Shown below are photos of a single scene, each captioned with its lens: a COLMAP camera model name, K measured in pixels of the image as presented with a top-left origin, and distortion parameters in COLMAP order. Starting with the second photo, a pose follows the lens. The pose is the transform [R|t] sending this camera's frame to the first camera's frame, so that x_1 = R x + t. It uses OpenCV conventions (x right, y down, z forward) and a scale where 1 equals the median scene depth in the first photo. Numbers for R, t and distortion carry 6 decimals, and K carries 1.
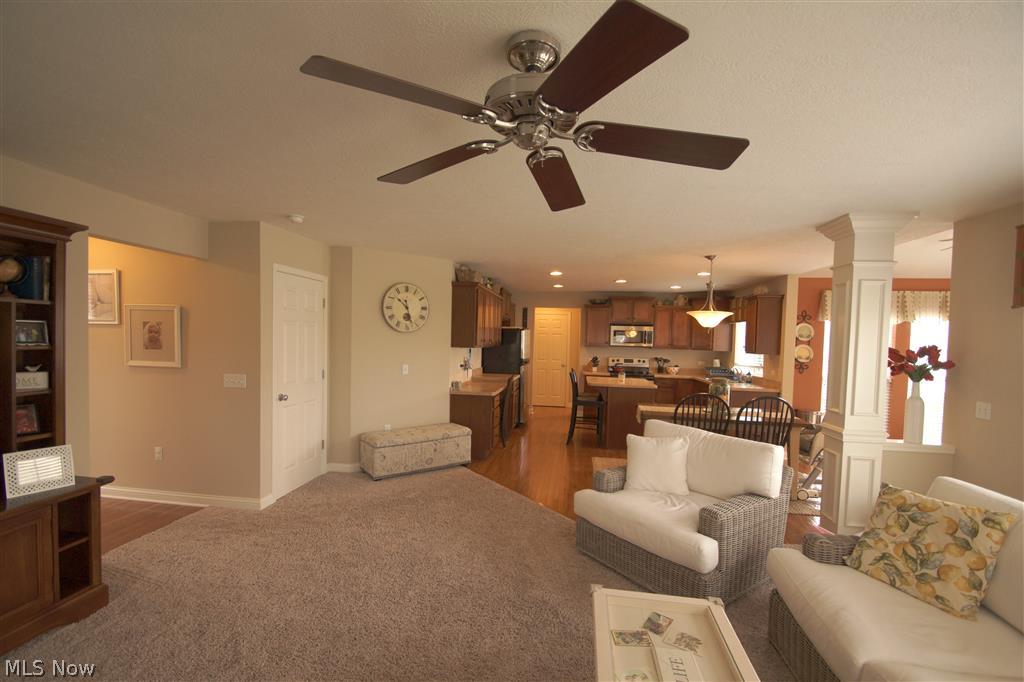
lens RADIAL K [[457.0, 0, 507.4], [0, 457.0, 355.8], [0, 0, 1]] dist [0.010342, -0.015237]
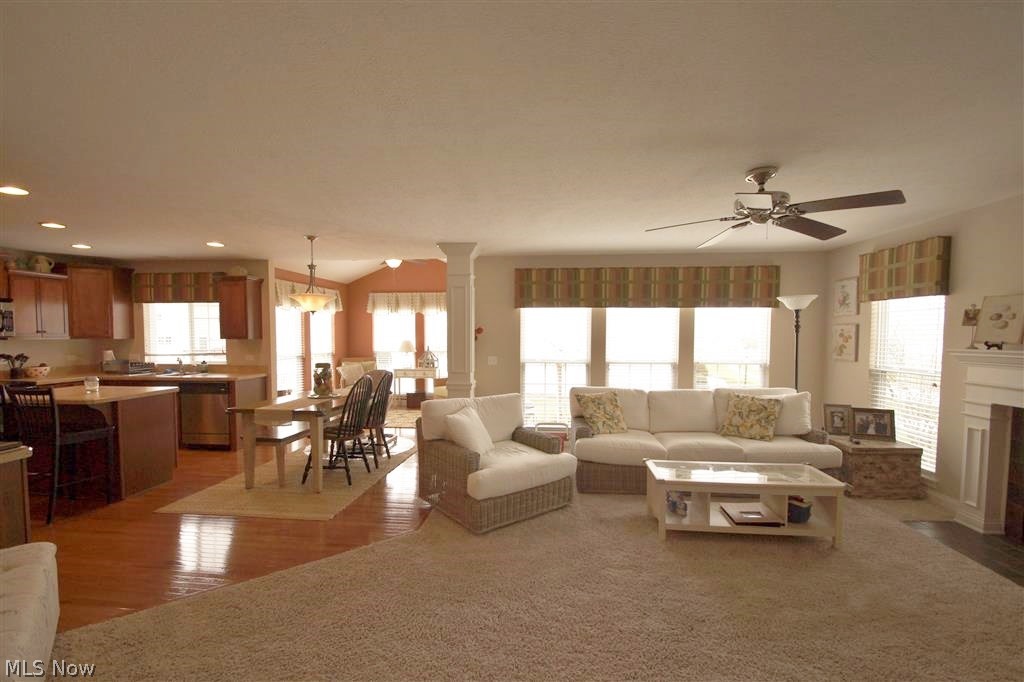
lens RADIAL K [[457.0, 0, 507.4], [0, 457.0, 355.8], [0, 0, 1]] dist [0.010342, -0.015237]
pose [[-0.059784, -0.070013, 0.995753, -0.548955], [0.035202, 0.996769, 0.072198, -0.023777], [-0.997590, 0.039369, -0.057126, 0.656767]]
